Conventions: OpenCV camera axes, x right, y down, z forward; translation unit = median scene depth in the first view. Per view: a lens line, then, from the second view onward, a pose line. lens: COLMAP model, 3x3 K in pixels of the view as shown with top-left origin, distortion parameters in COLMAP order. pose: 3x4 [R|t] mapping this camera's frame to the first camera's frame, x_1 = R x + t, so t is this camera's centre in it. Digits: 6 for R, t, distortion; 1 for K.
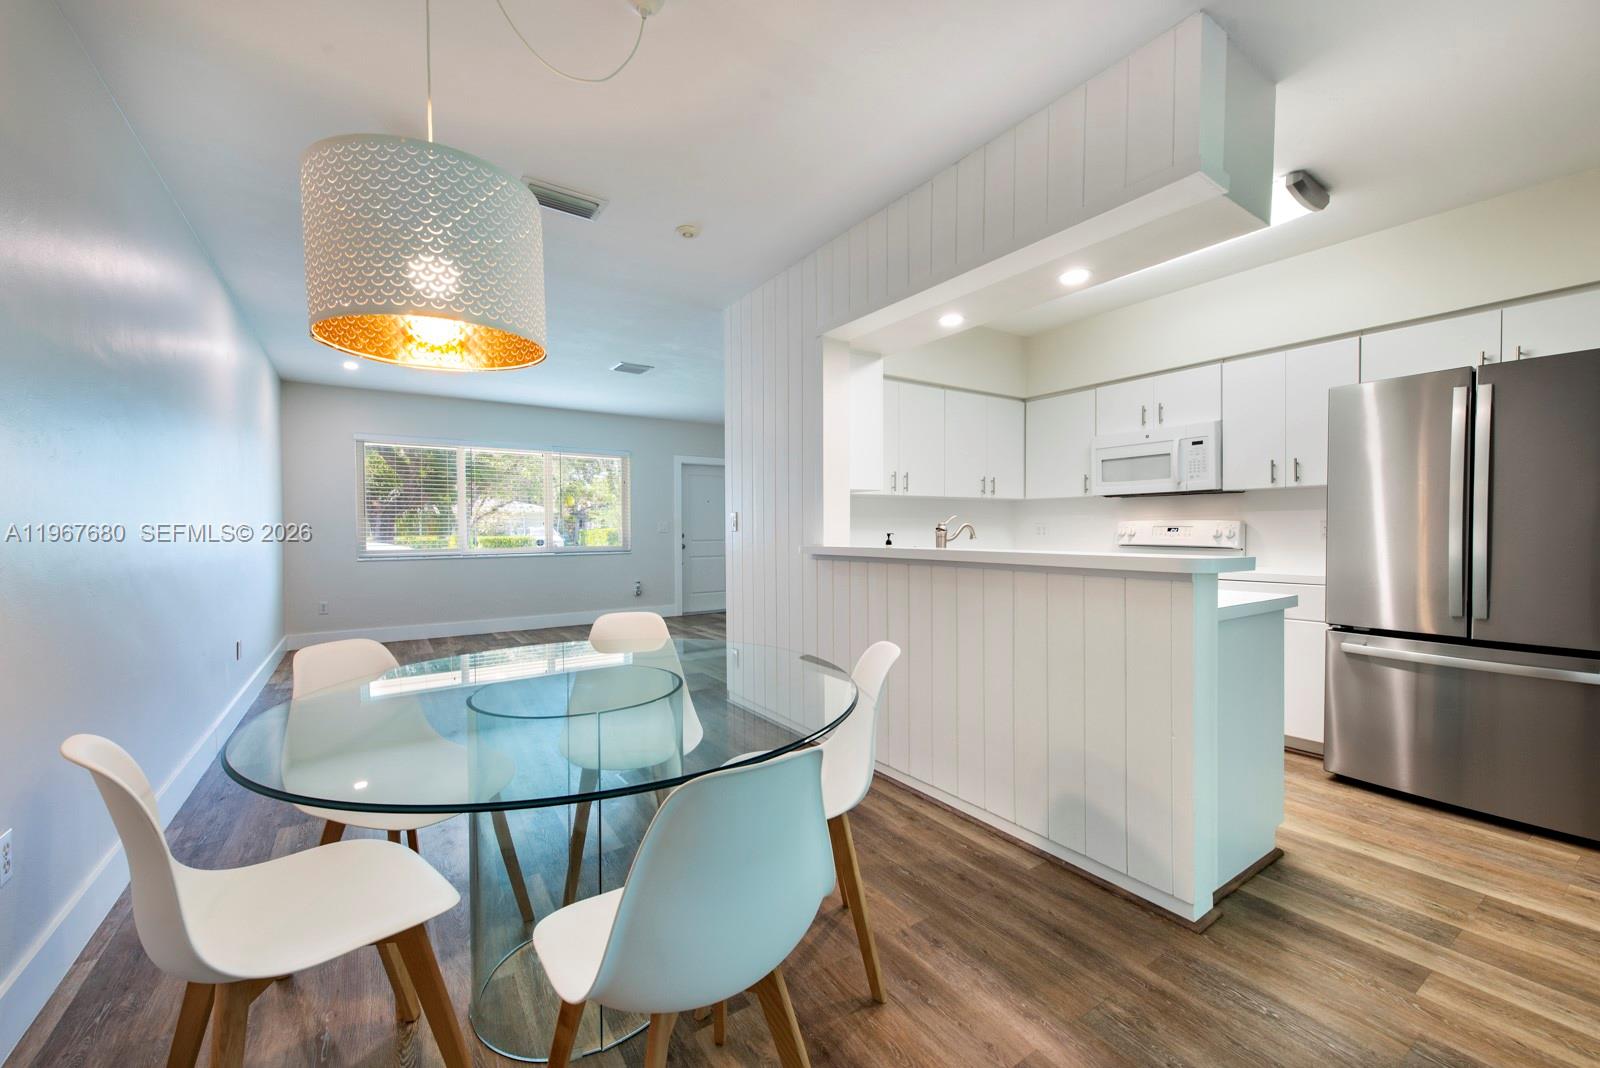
lens RADIAL K [[654.5, 0, 820.5], [0, 654.5, 535.4], [0, 0, 1]] dist [-0.006692, -0.000214]
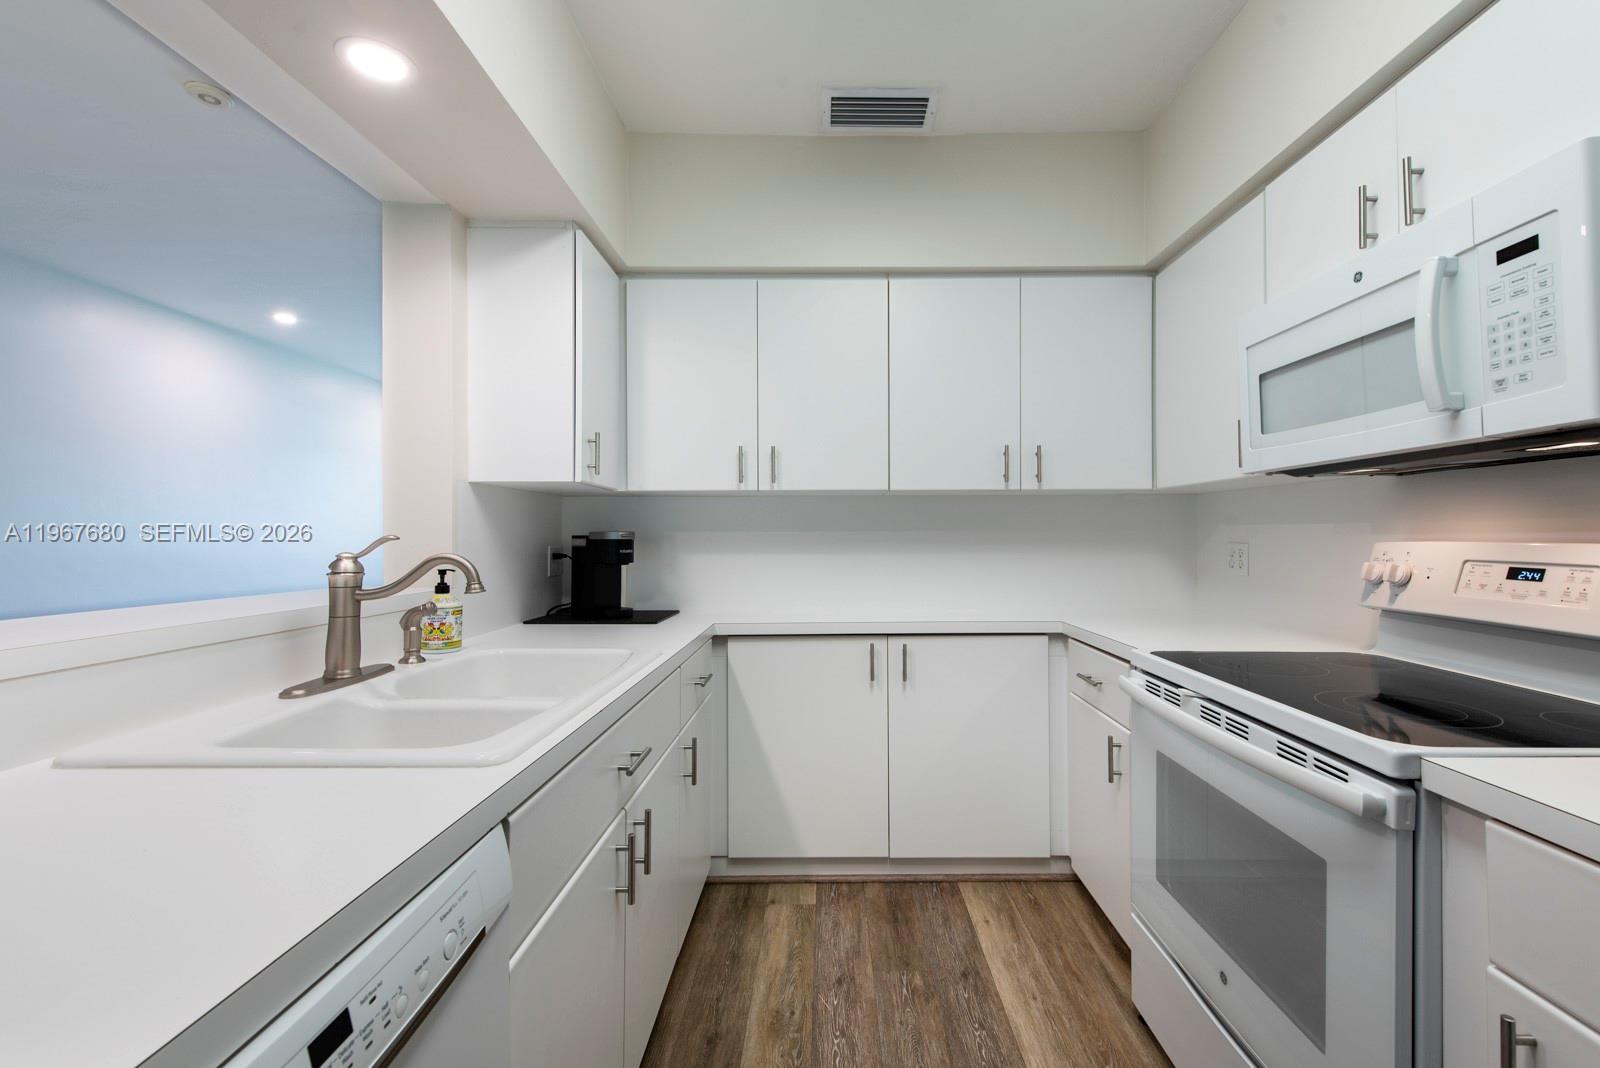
lens RADIAL K [[653.1, 0, 930.6], [0, 653.1, 529.3], [0, 0, 1]] dist [0.000701, -0.000025]
pose [[0.812543, 0.001772, -0.582898, 0.549899], [-0.012184, 0.999829, -0.013944, -0.024674], [0.582774, 0.018432, 0.812426, 0.667977]]
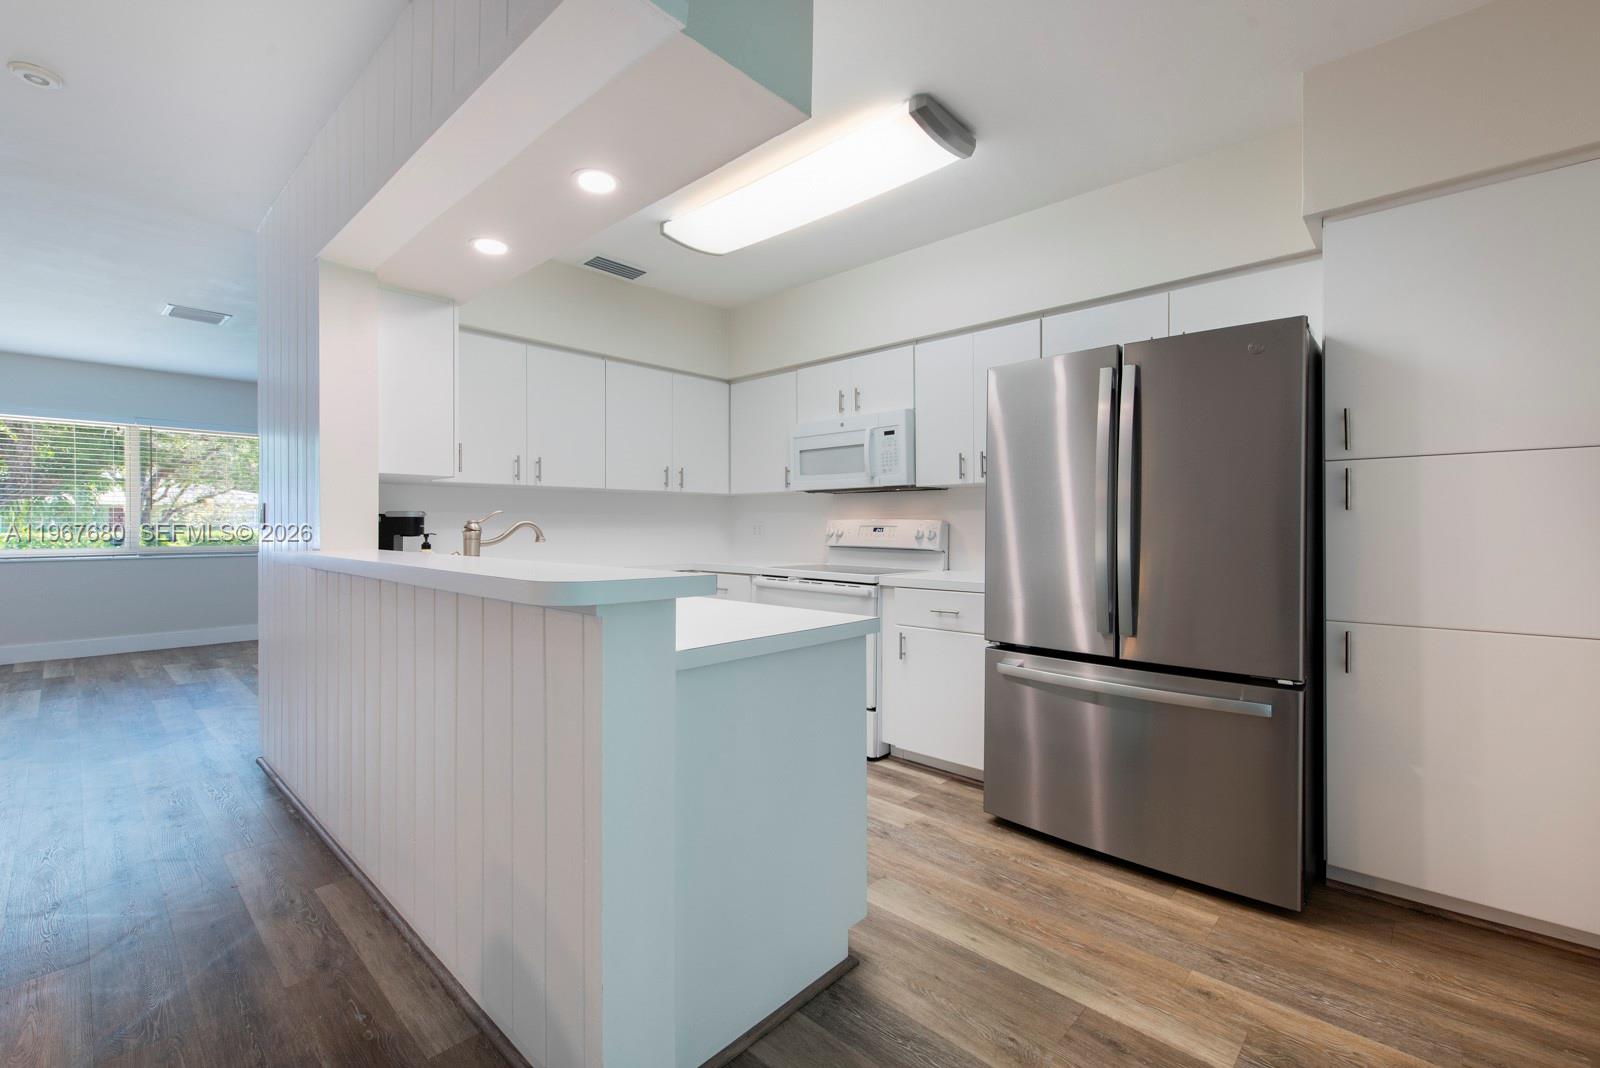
lens RADIAL K [[635.6, 0, 800.9], [0, 635.6, 521.7], [0, 0, 1]] dist [0.000228, -0.000462]
pose [[0.984630, 0.007254, 0.174504, 0.313977], [-0.004246, 0.999836, -0.017604, -0.004518], [-0.174603, 0.016592, 0.984499, 0.171957]]
